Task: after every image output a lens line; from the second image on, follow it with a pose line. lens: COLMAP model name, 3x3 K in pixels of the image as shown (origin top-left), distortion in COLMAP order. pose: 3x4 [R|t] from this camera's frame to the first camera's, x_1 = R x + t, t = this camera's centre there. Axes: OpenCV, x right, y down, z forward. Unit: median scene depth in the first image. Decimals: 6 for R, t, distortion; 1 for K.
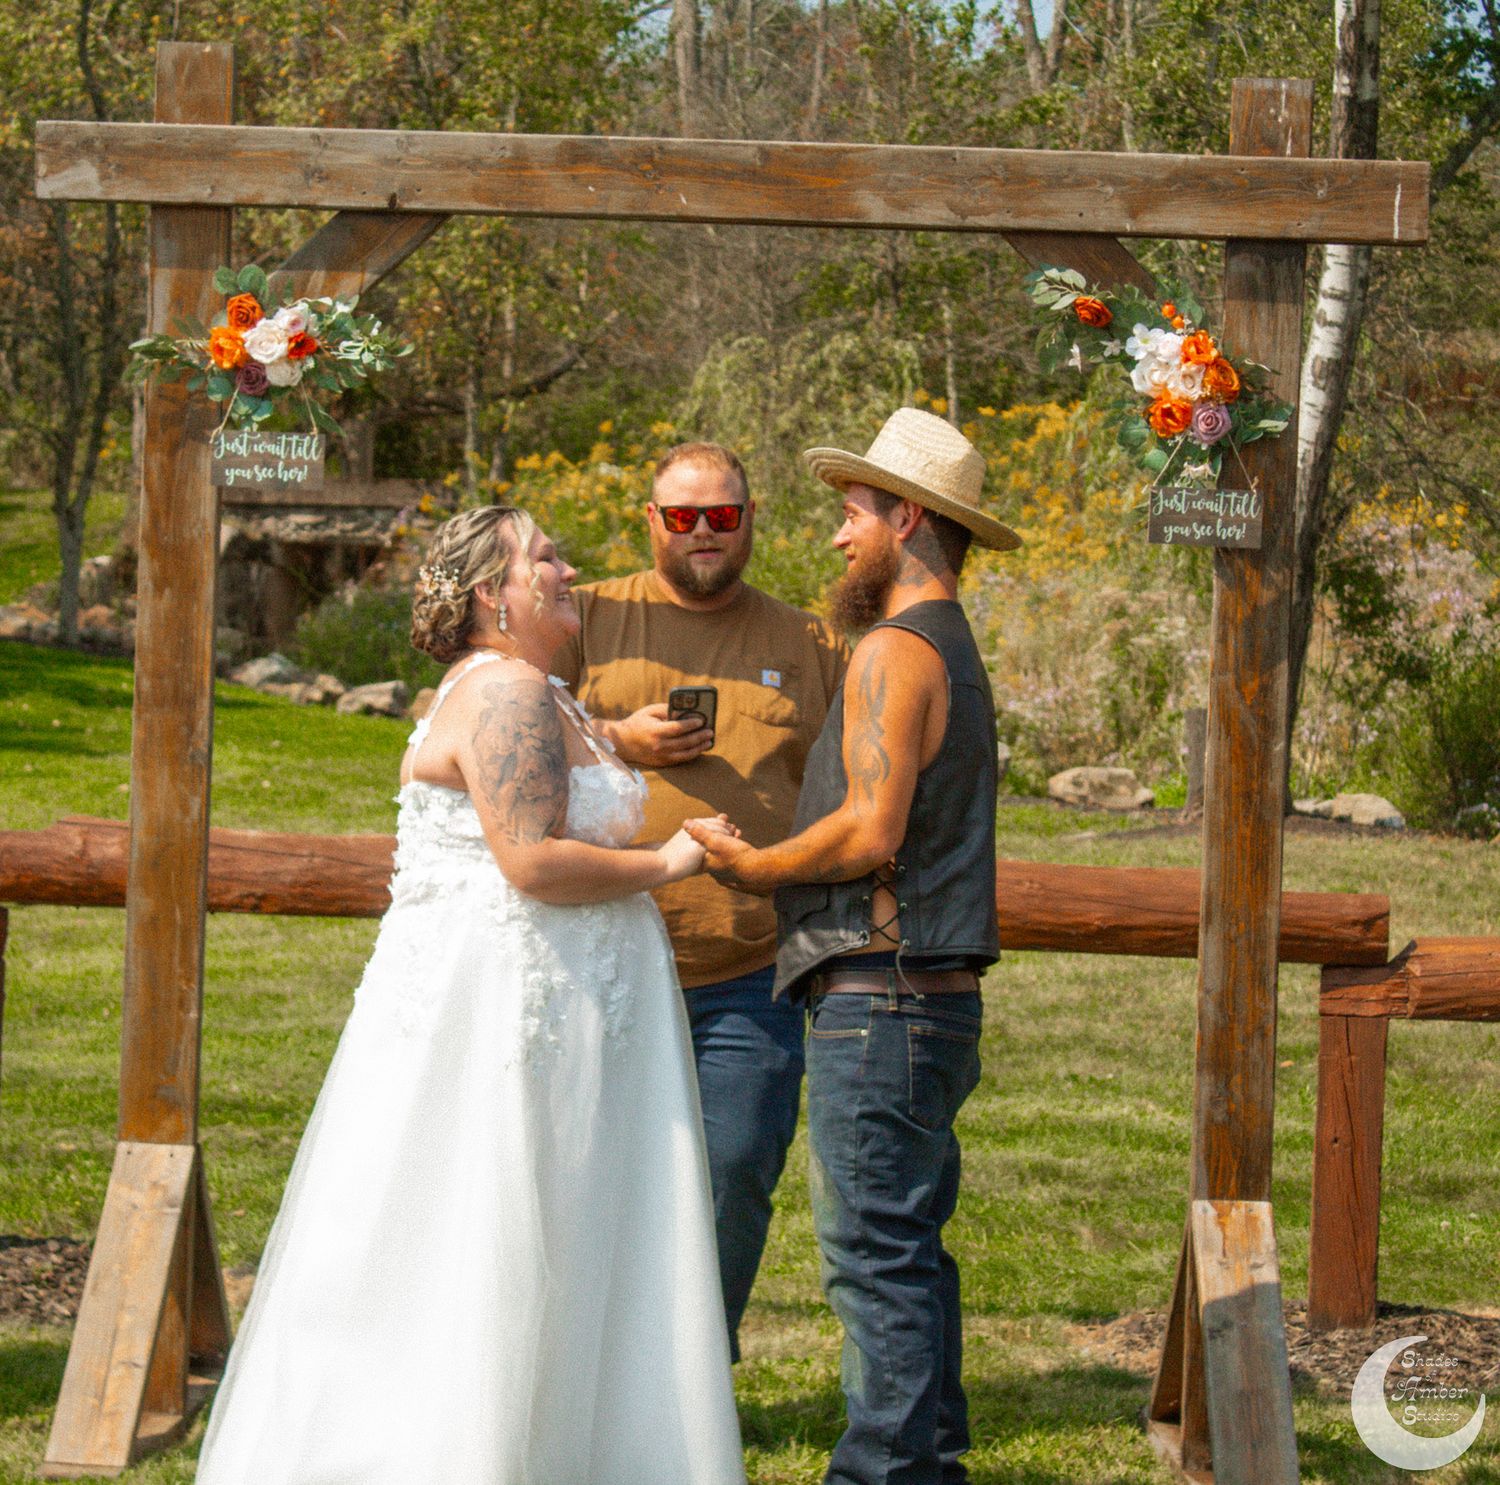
lens RADIAL K [[3864.5, 0, 748.7], [0, 3864.5, 728.8], [0, 0, 1]] dist [0.131393, 0.000000]
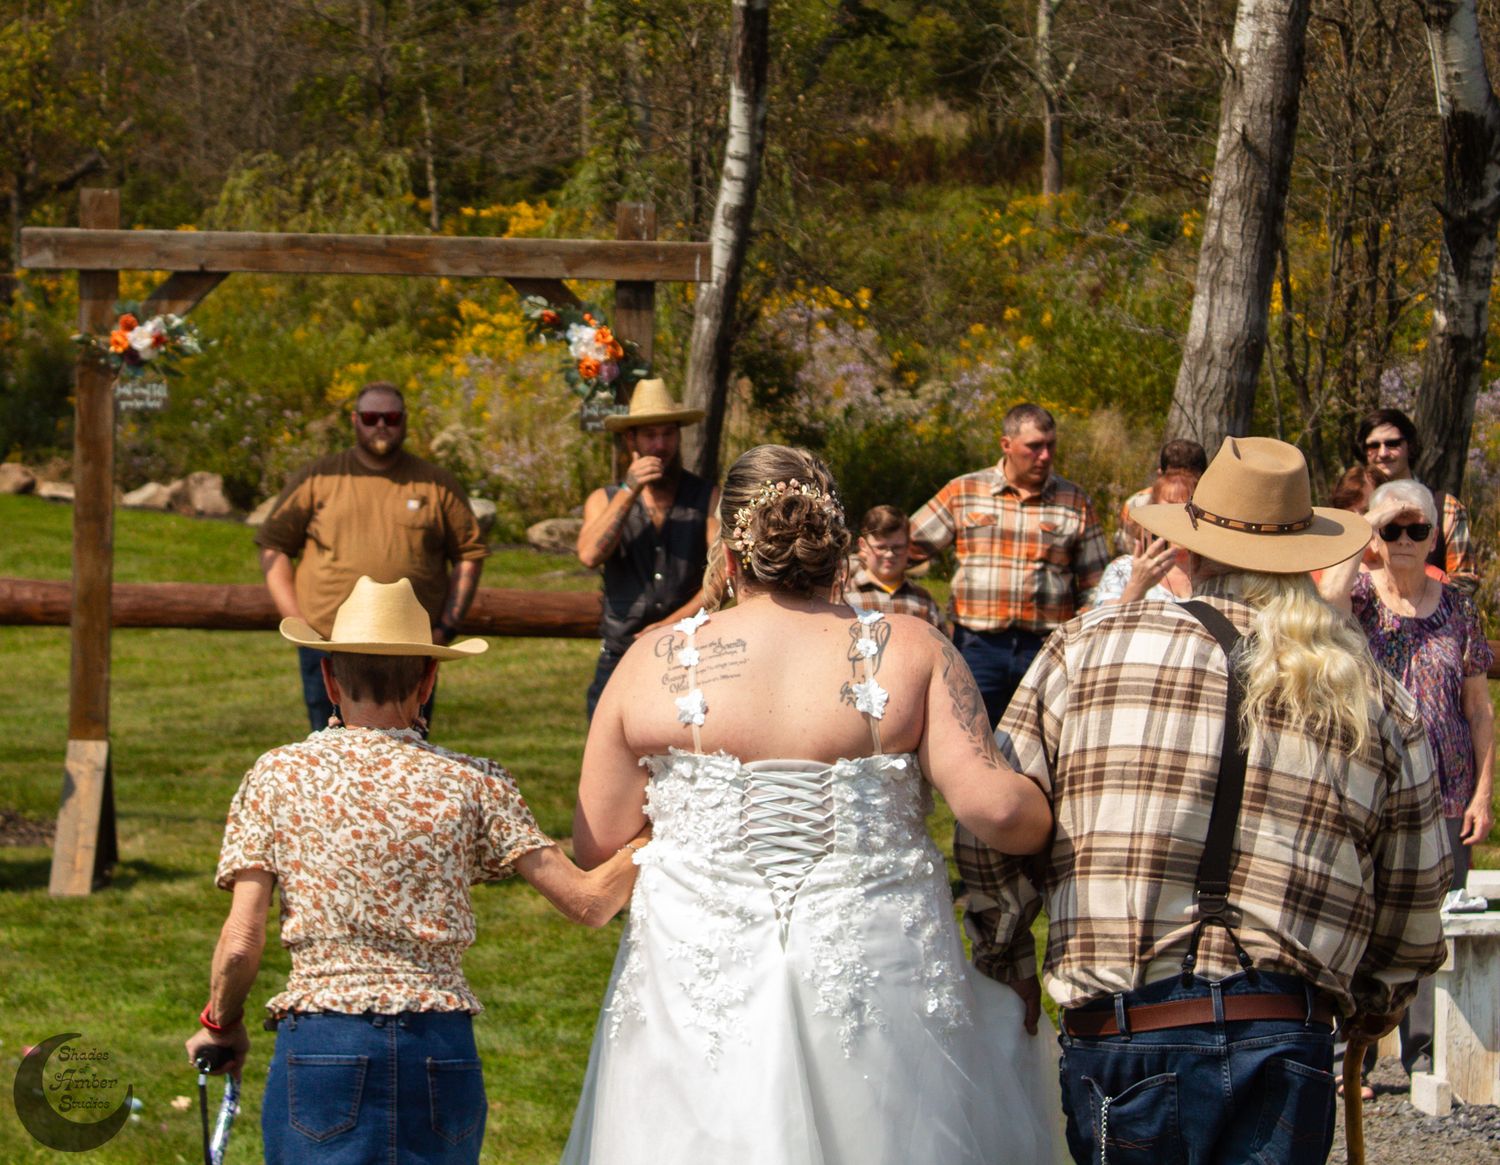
lens RADIAL K [[3254.2, 0, 750.5], [0, 3254.2, 581.5], [0, 0, 1]] dist [-0.138517, 0.000000]
pose [[0.989132, -0.022748, 0.145257, -0.056510], [0.018432, 0.999350, 0.030994, -0.019612], [-0.145867, -0.027980, 0.988908, -0.683136]]
